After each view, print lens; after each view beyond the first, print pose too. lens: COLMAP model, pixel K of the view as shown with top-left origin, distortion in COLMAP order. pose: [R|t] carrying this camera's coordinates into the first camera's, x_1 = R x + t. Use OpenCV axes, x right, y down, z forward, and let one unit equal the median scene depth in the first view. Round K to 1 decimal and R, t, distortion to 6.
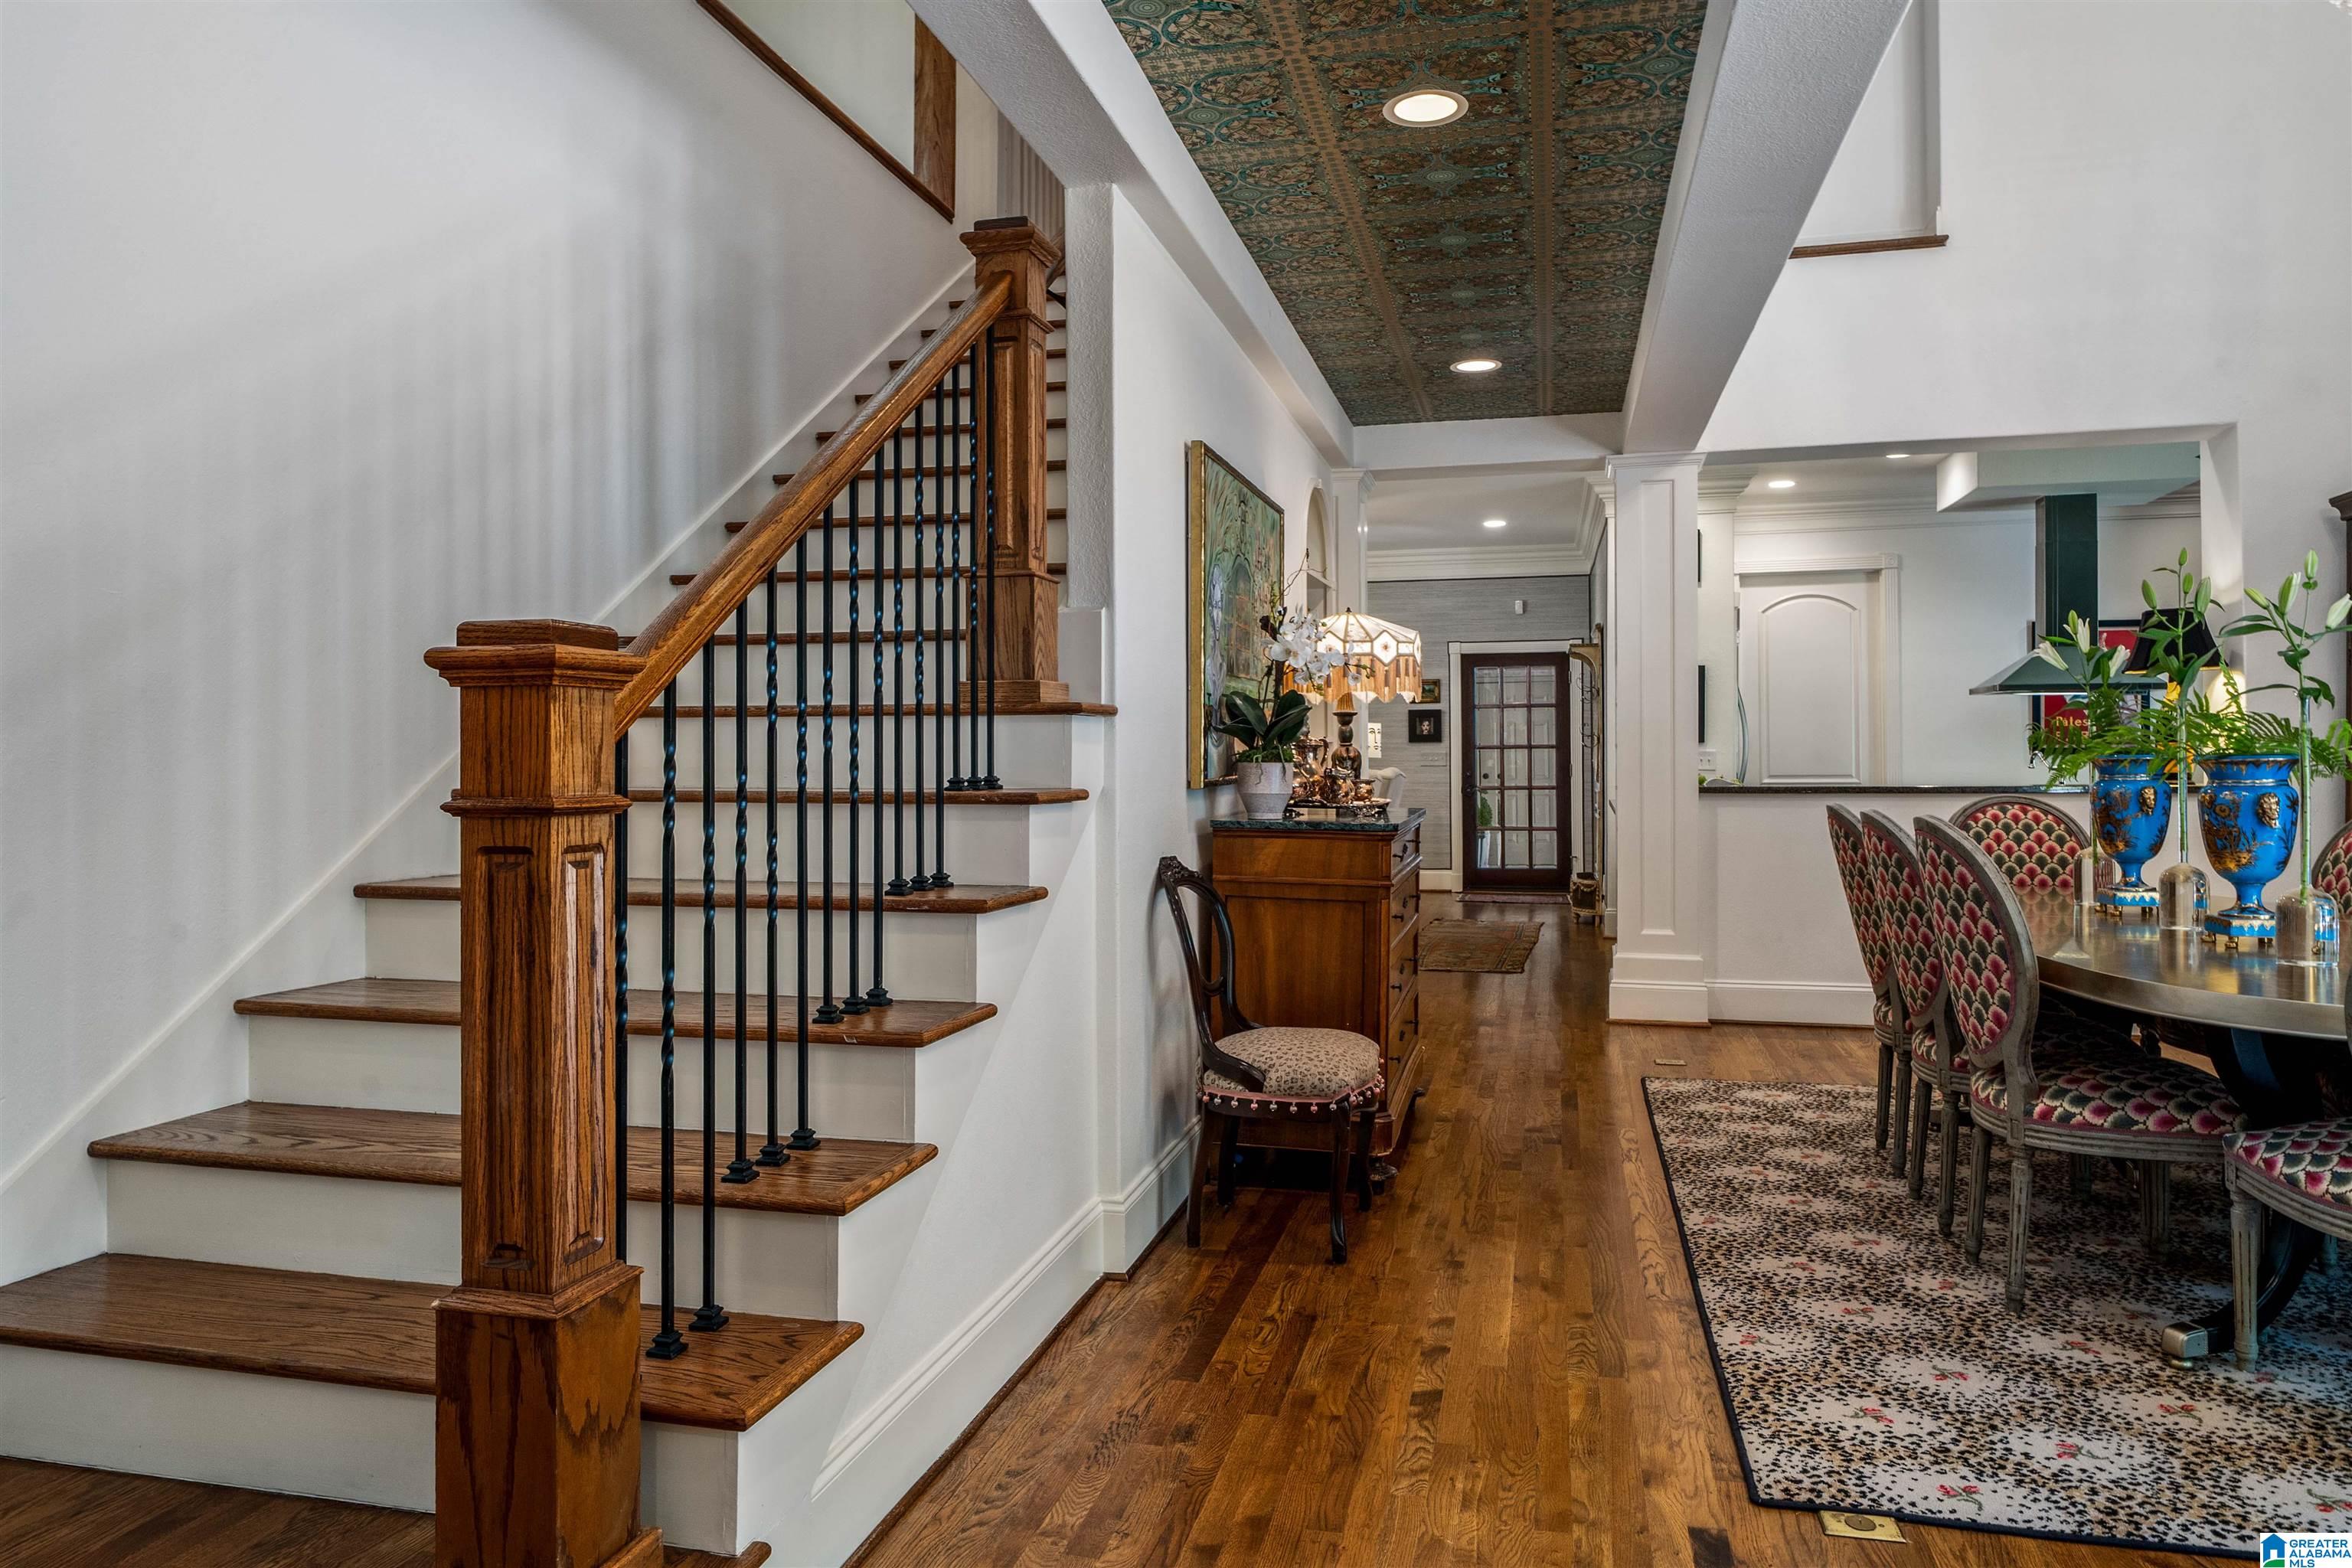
lens RADIAL K [[1495.4, 0, 1196.9], [0, 1495.4, 751.2], [0, 0, 1]] dist [-0.000784, 0.004221]
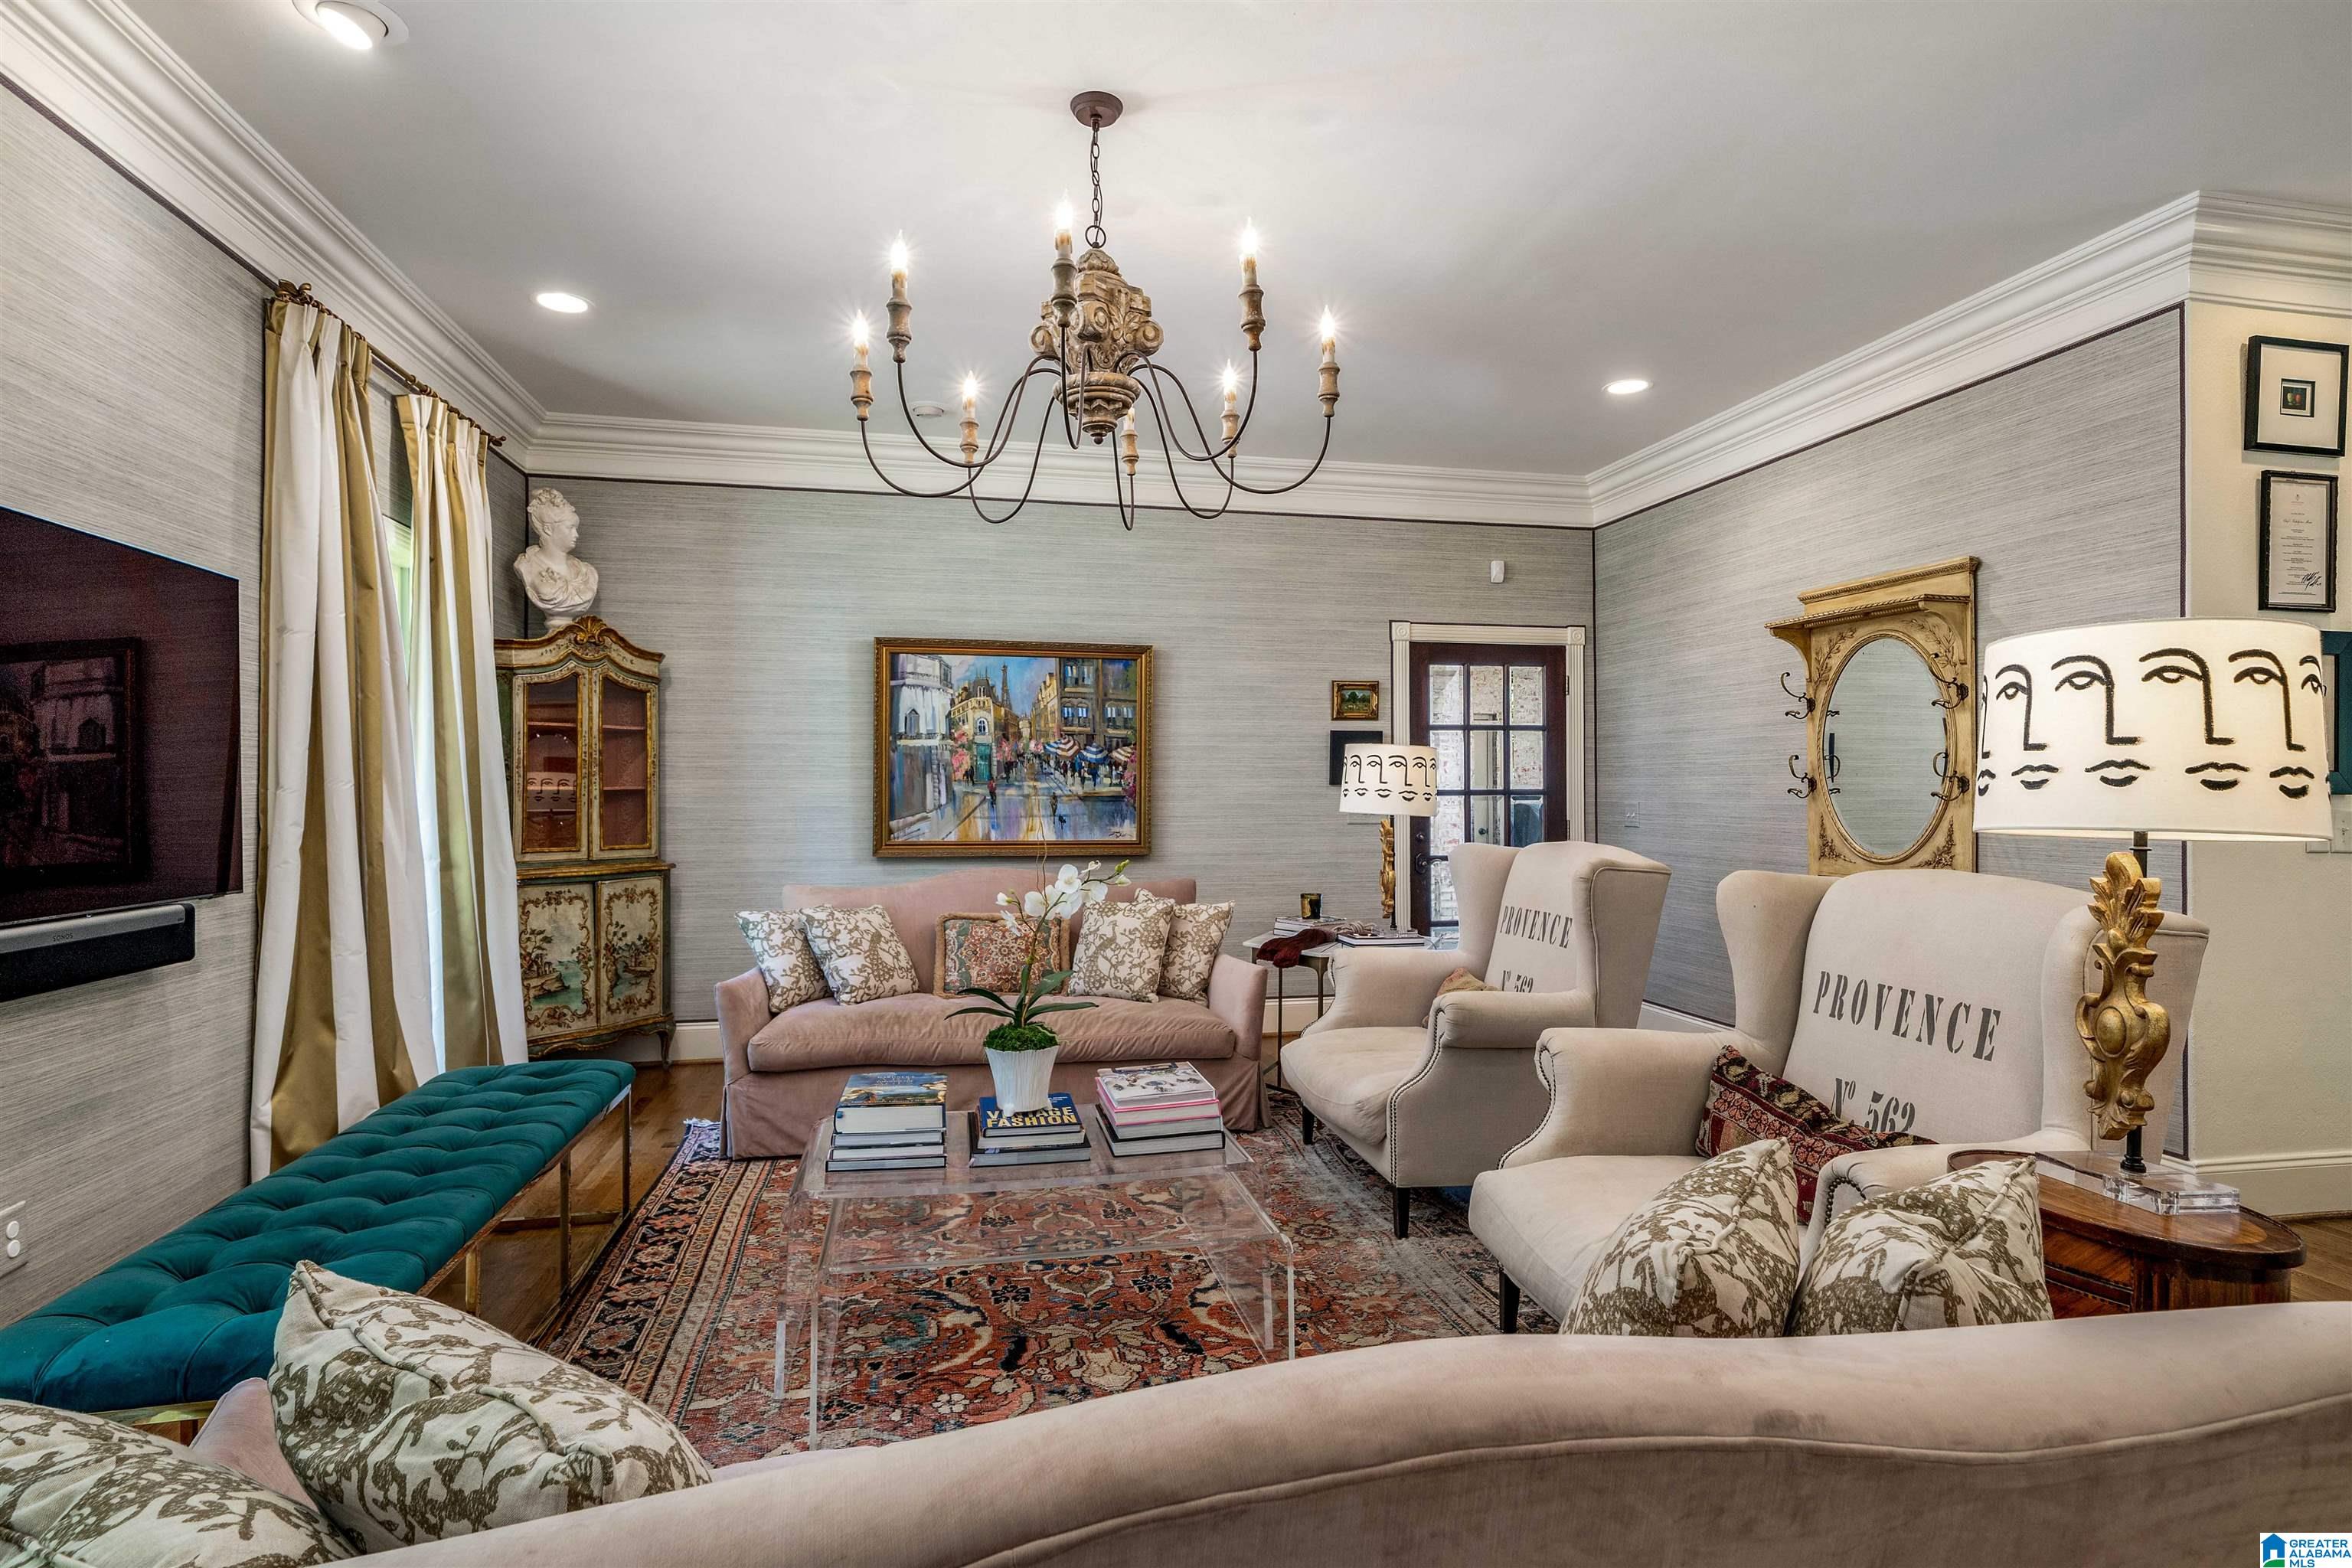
lens RADIAL K [[1182.1, 0, 1196.7], [0, 1182.1, 788.4], [0, 0, 1]] dist [-0.001997, 0.000168]
pose [[0.903480, 0.003412, 0.428617, -0.537460], [-0.004870, 0.999985, 0.002305, -0.025387], [-0.428603, -0.004170, 0.903484, 2.913800]]
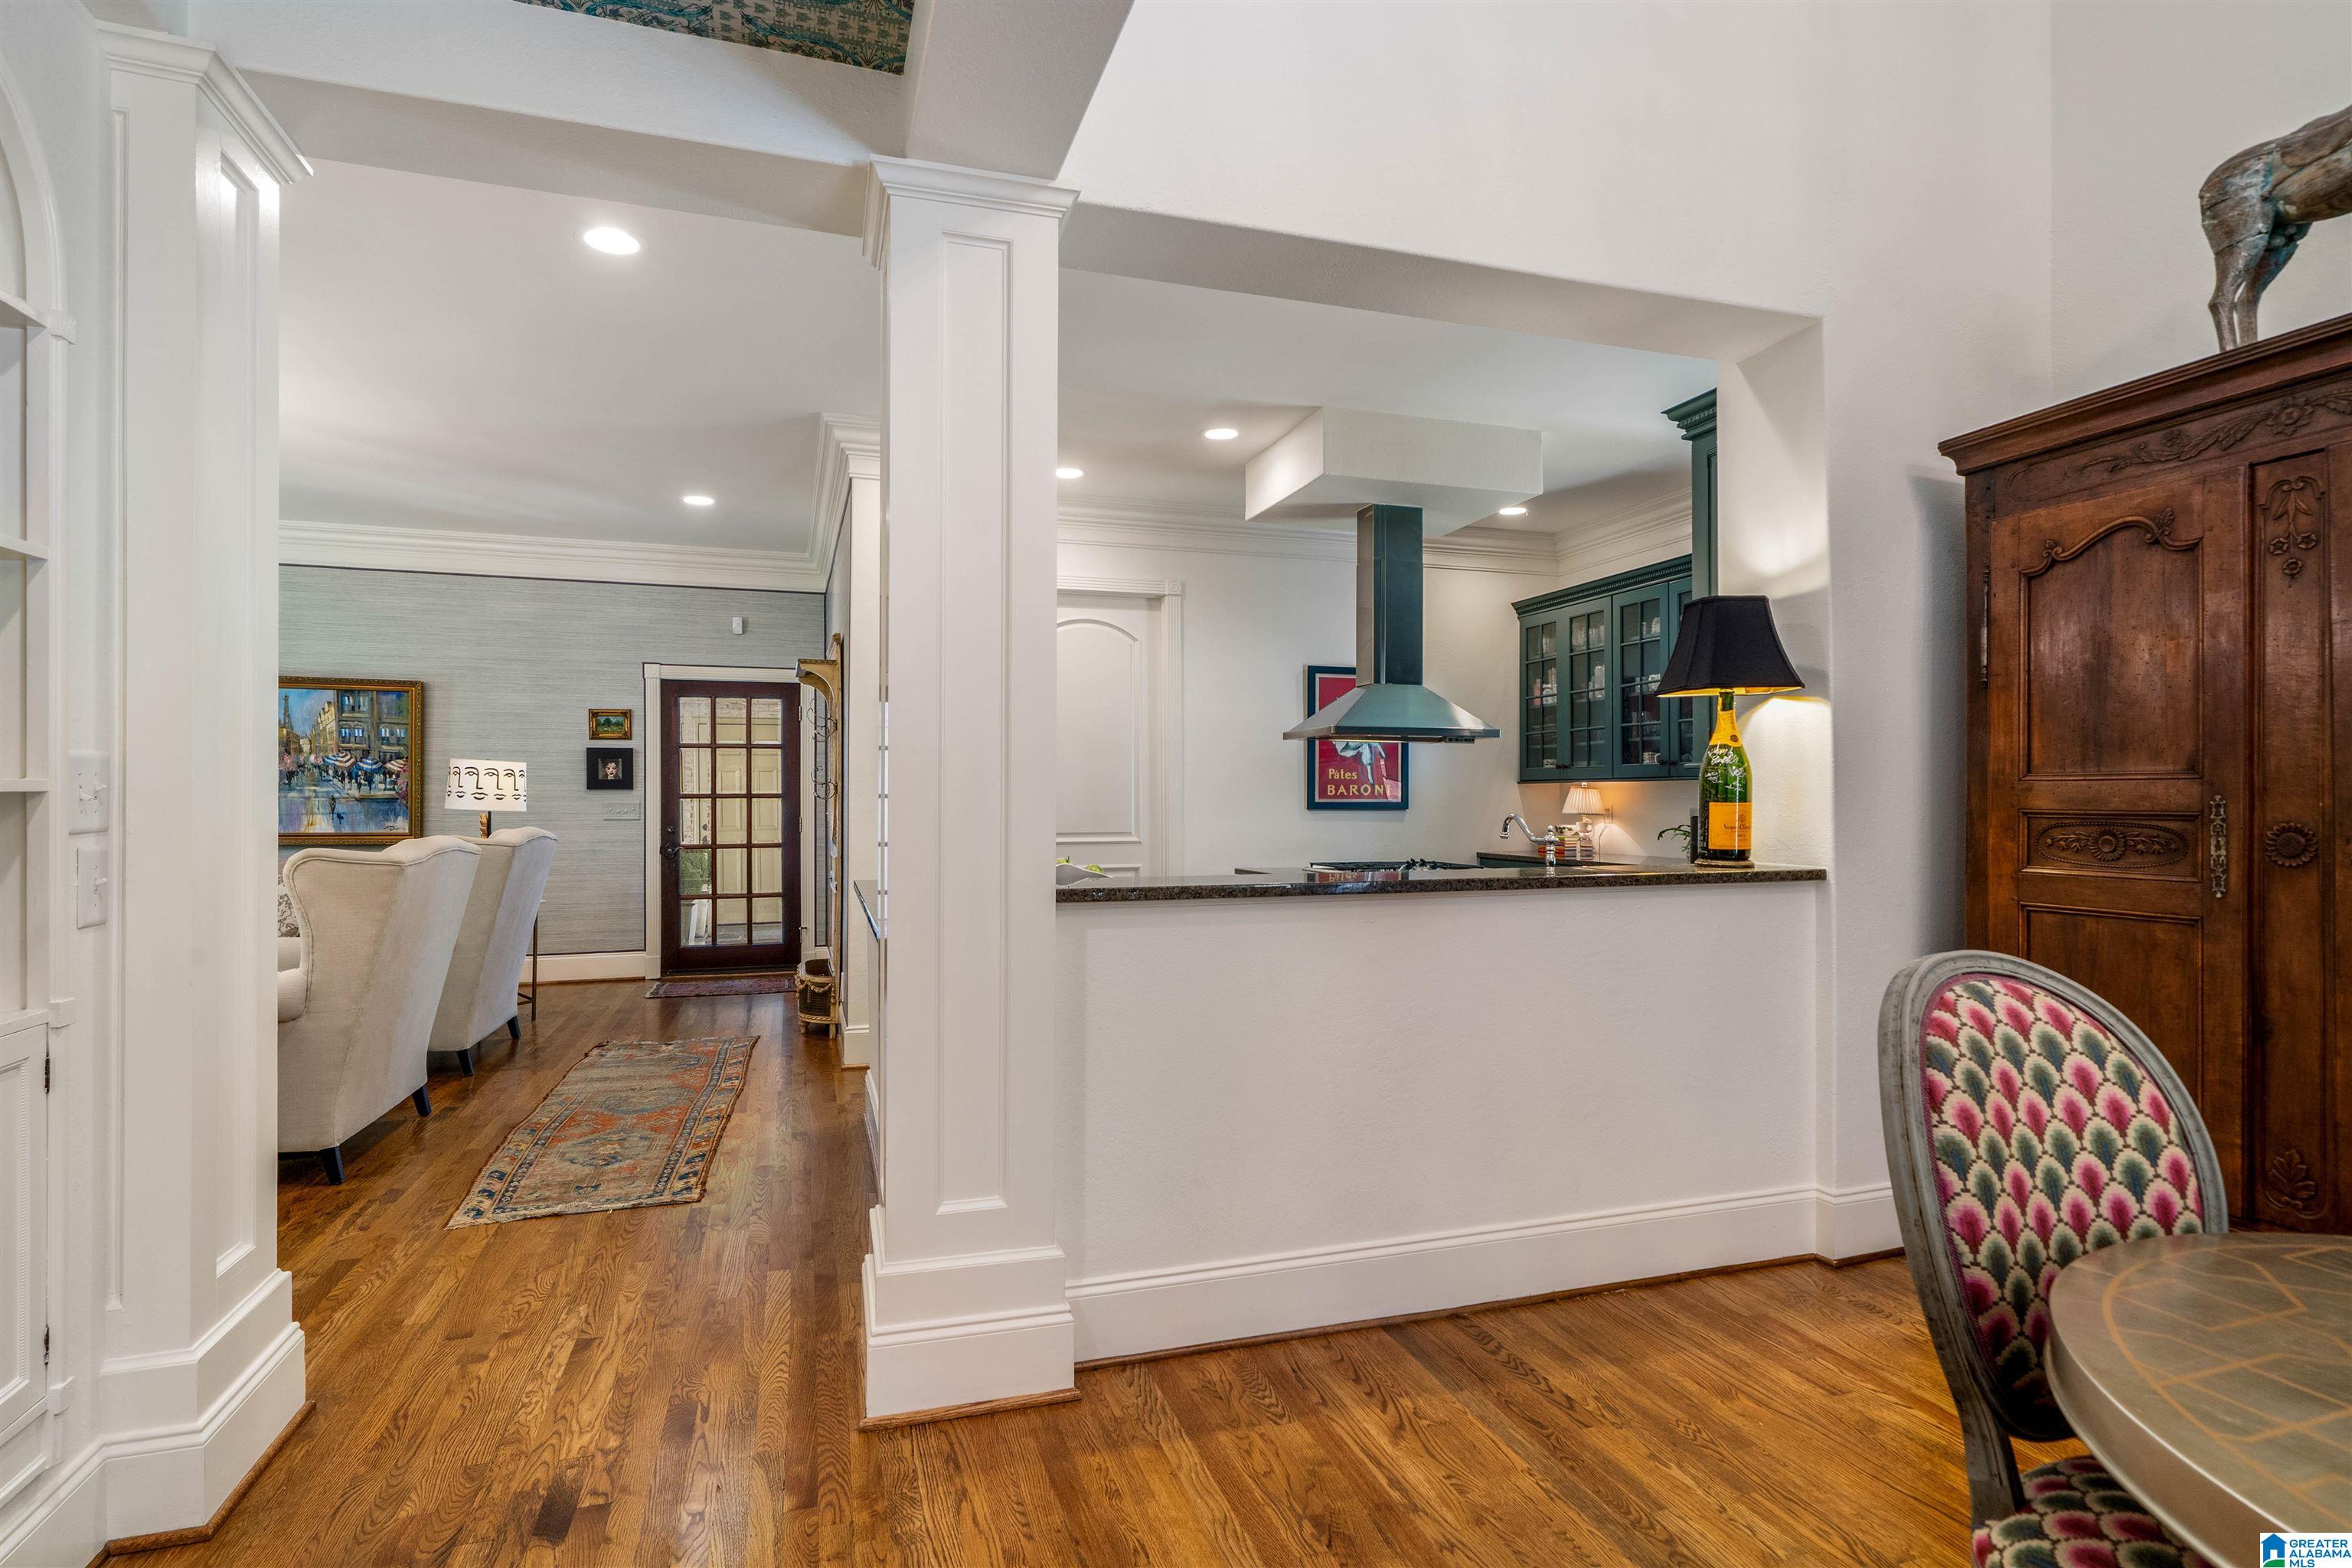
lens RADIAL K [[1182.1, 0, 1161.7], [0, 1182.1, 794.3], [0, 0, 1]] dist [-0.001997, 0.000168]
pose [[0.859363, 0.008154, 0.511301, 0.416696], [-0.006600, 0.999966, -0.004855, -0.012788], [-0.511323, 0.000797, 0.859388, 1.601170]]
